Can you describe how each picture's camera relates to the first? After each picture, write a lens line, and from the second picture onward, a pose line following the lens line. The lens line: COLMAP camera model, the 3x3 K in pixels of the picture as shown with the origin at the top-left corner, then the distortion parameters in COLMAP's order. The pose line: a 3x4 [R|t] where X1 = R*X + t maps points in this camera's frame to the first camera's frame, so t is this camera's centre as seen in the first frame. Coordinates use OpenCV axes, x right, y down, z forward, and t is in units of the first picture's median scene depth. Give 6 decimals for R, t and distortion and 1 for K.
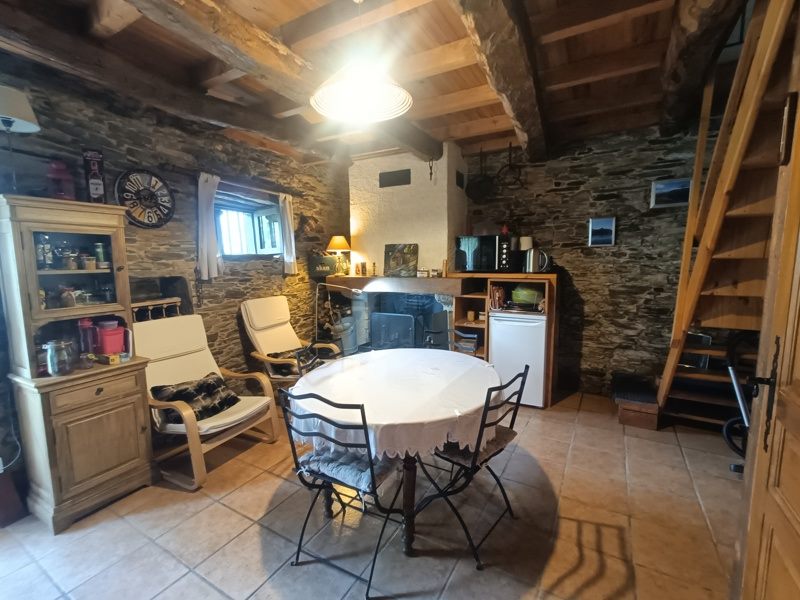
lens RADIAL K [[359.9, 0, 400.0], [0, 359.9, 300.0], [0, 0, 1]] dist [-0.000908, 0.000024]
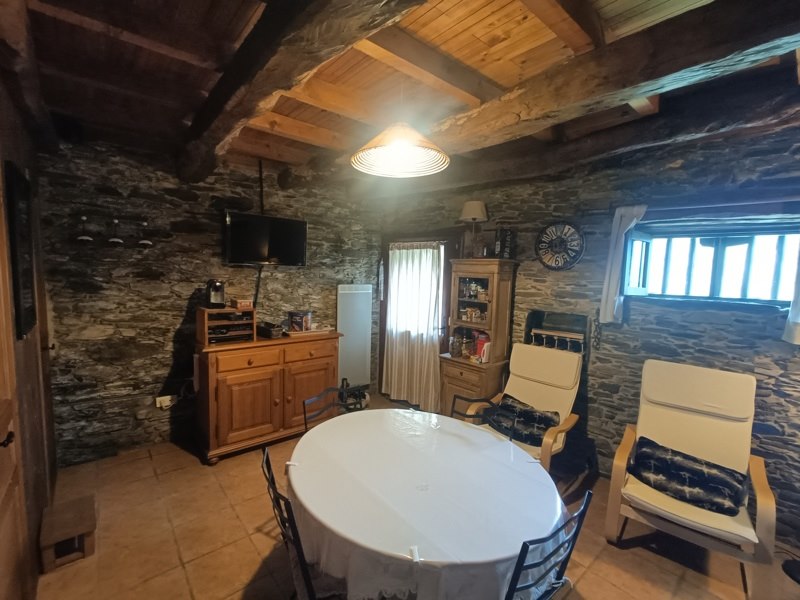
lens RADIAL K [[359.9, 0, 400.0], [0, 359.9, 300.0], [0, 0, 1]] dist [-0.000908, 0.000024]
pose [[-0.337658, 0.082742, -0.937625, 0.558306], [-0.130647, 0.982367, 0.133739, -0.188483], [0.932158, 0.167656, -0.320894, 0.884554]]
